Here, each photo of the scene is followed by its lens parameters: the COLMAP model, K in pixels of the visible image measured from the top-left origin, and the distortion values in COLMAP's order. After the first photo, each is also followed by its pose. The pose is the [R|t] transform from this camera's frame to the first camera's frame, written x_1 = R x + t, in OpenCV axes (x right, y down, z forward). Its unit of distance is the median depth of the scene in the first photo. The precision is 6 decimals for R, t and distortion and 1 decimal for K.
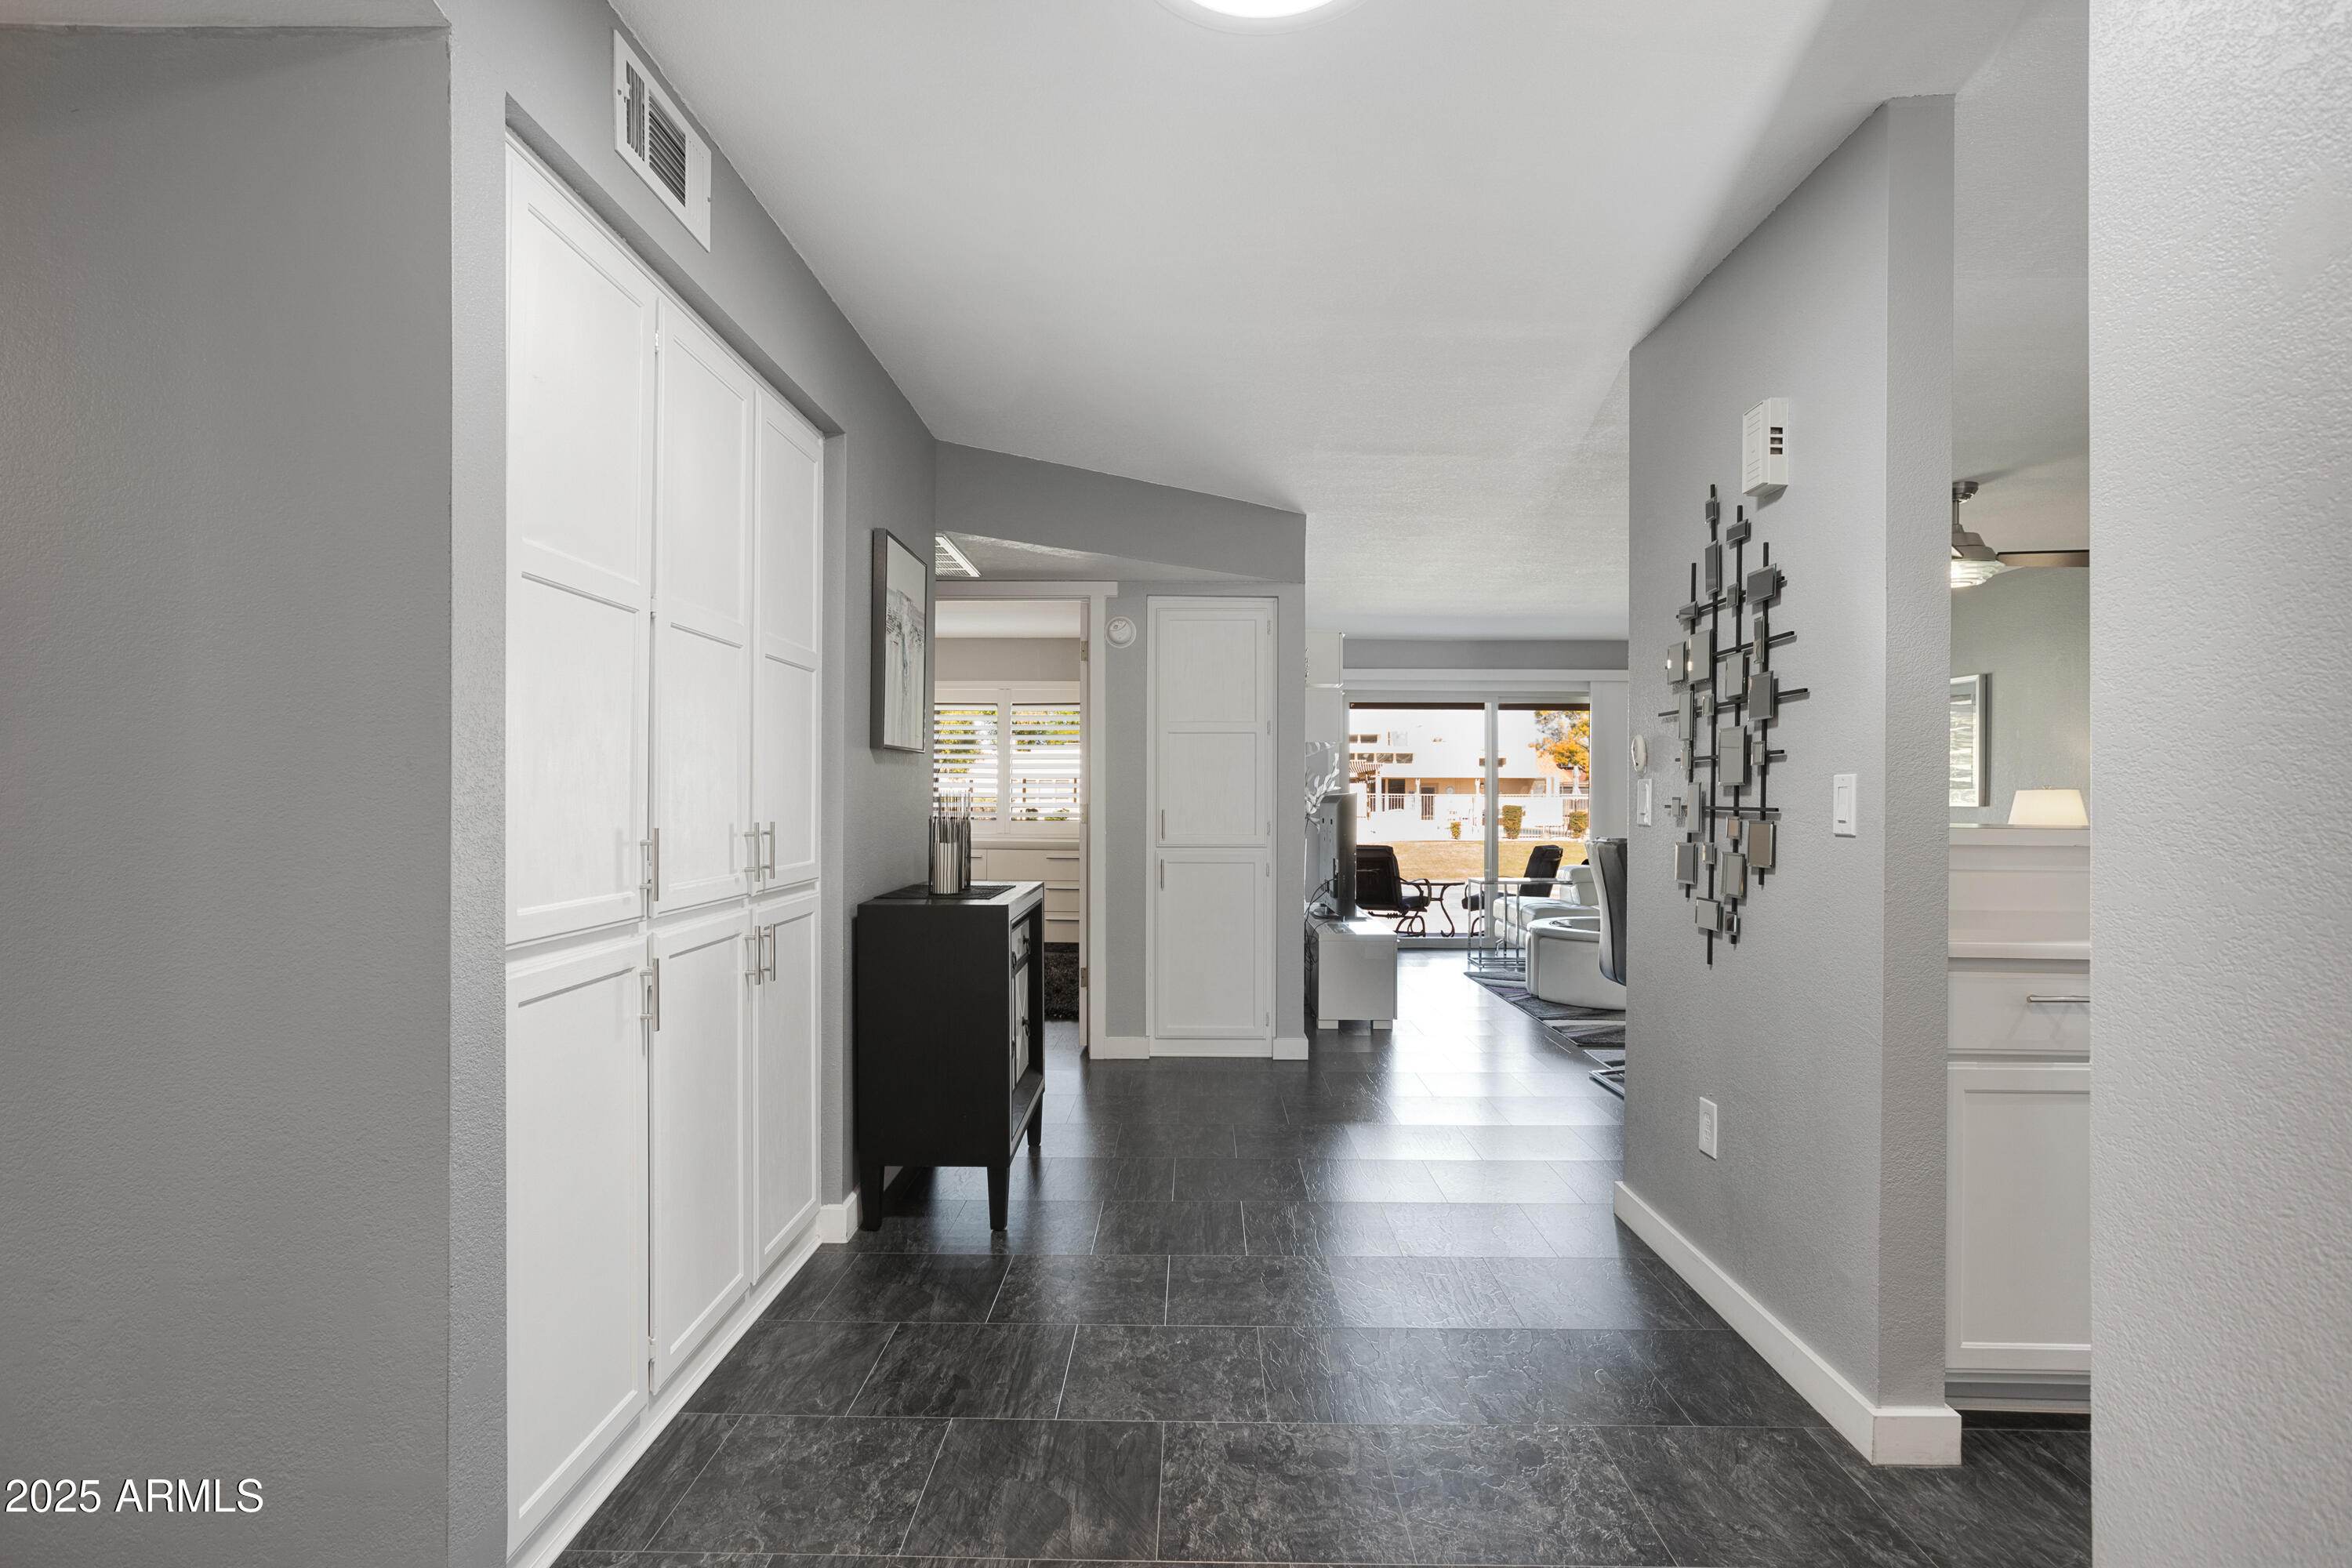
lens RADIAL K [[1168.0, 0, 1168.2], [0, 1168.0, 791.1], [0, 0, 1]] dist [0.002017, 0.000239]
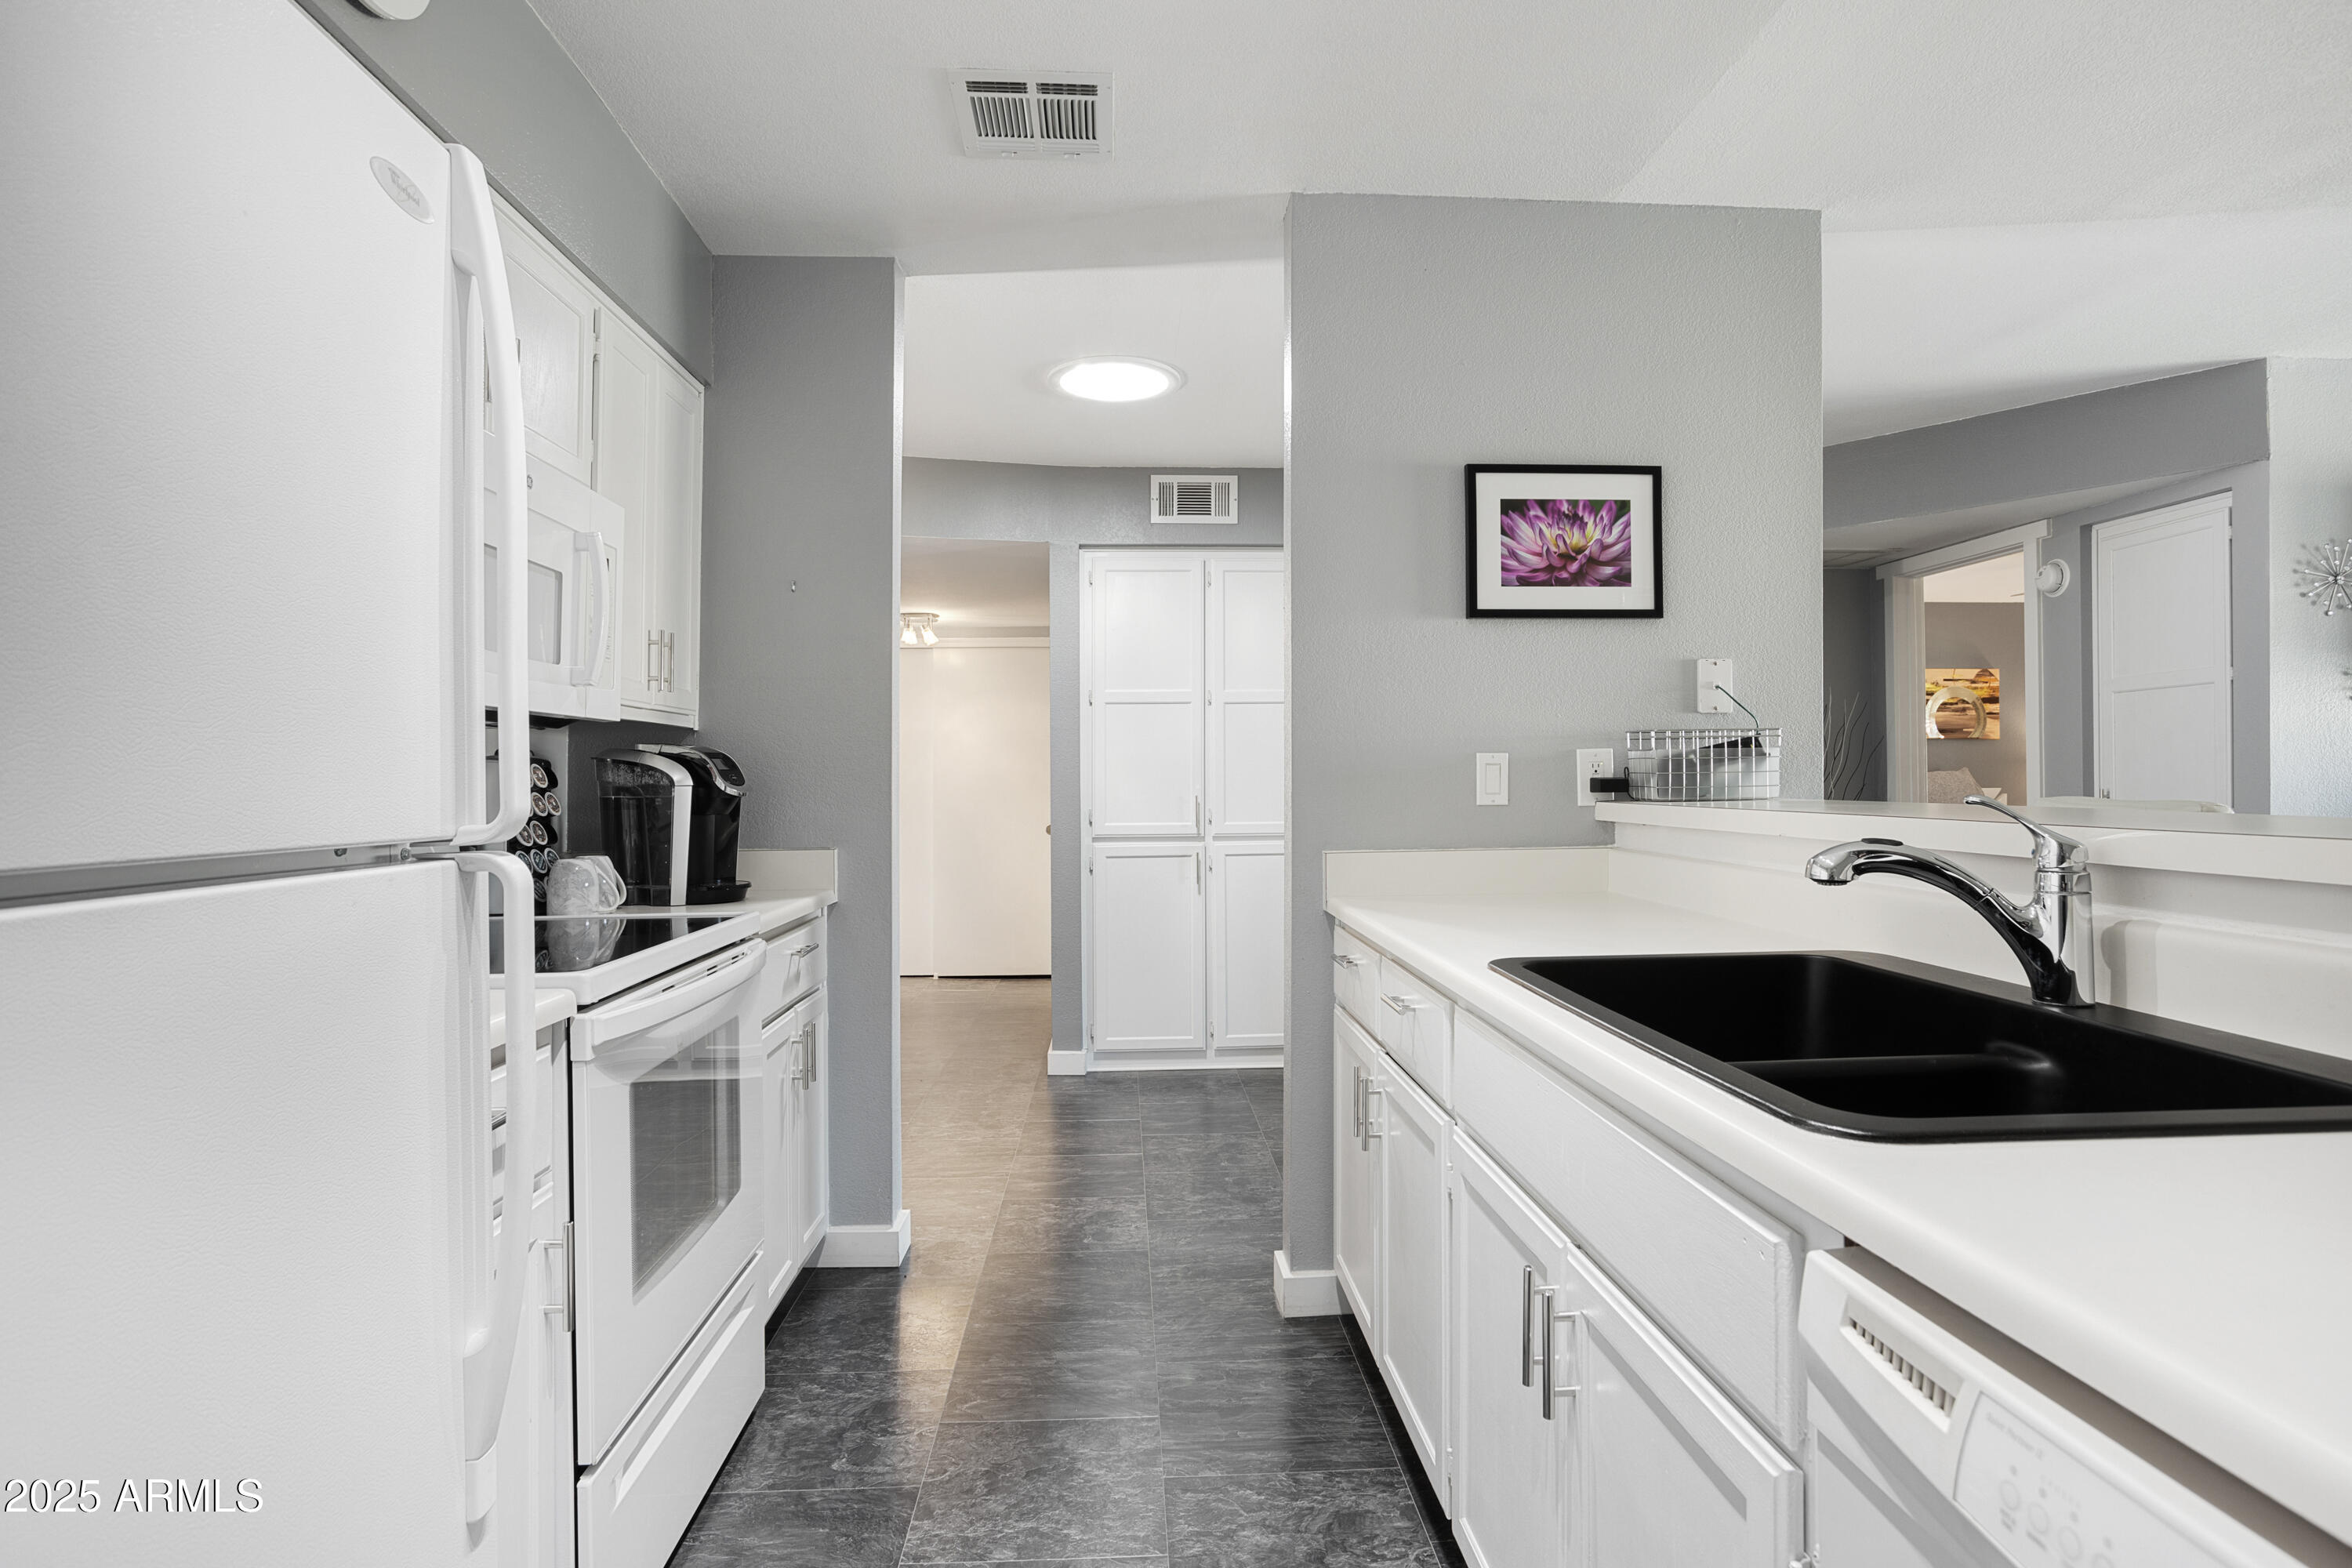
lens RADIAL K [[1168.0, 0, 1176.6], [0, 1168.0, 782.0], [0, 0, 1]] dist [0.002017, 0.000239]
pose [[0.084091, -0.004356, -0.996449, 0.813343], [0.011243, 0.999931, -0.003423, 0.005614], [0.996395, -0.010915, 0.084134, 0.337023]]
